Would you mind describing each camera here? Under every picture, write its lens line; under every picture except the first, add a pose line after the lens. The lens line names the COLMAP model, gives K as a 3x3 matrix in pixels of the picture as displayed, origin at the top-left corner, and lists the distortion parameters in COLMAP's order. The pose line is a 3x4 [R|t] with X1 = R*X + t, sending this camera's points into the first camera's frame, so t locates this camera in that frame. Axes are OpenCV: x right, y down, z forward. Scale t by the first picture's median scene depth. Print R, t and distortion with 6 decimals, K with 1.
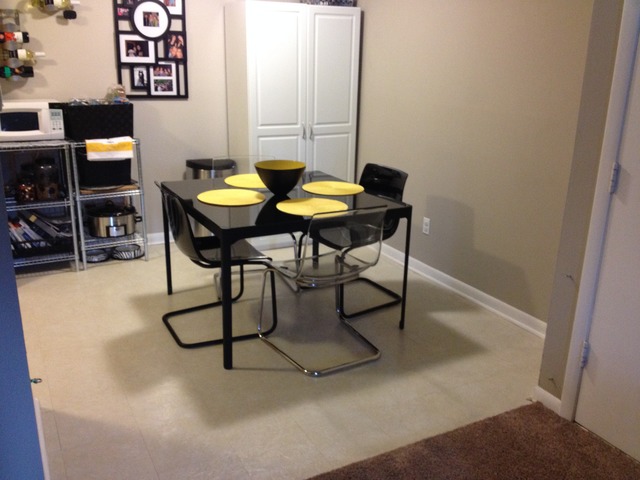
lens RADIAL K [[621.9, 0, 321.0], [0, 621.9, 251.6], [0, 0, 1]] dist [0.001916, -0.097832]
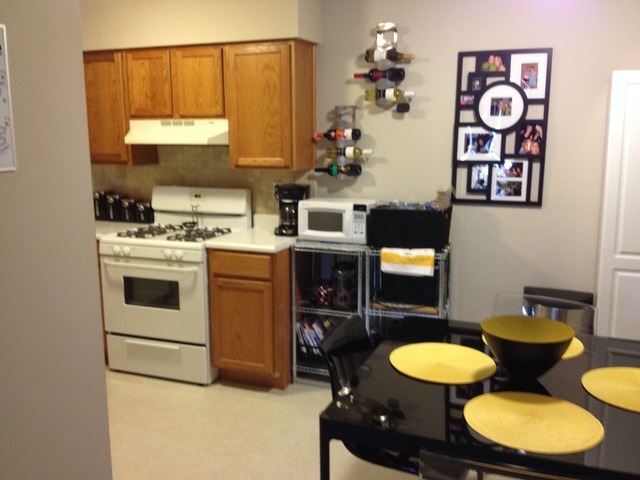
lens RADIAL K [[606.7, 0, 320.0], [0, 606.7, 240.0], [0, 0, 1]] dist [0.199117, -0.436889]
pose [[0.638277, 0.096779, -0.763699, 0.209521], [-0.215957, 0.974740, -0.056968, -0.120106], [0.738894, 0.201287, 0.643054, 0.373622]]
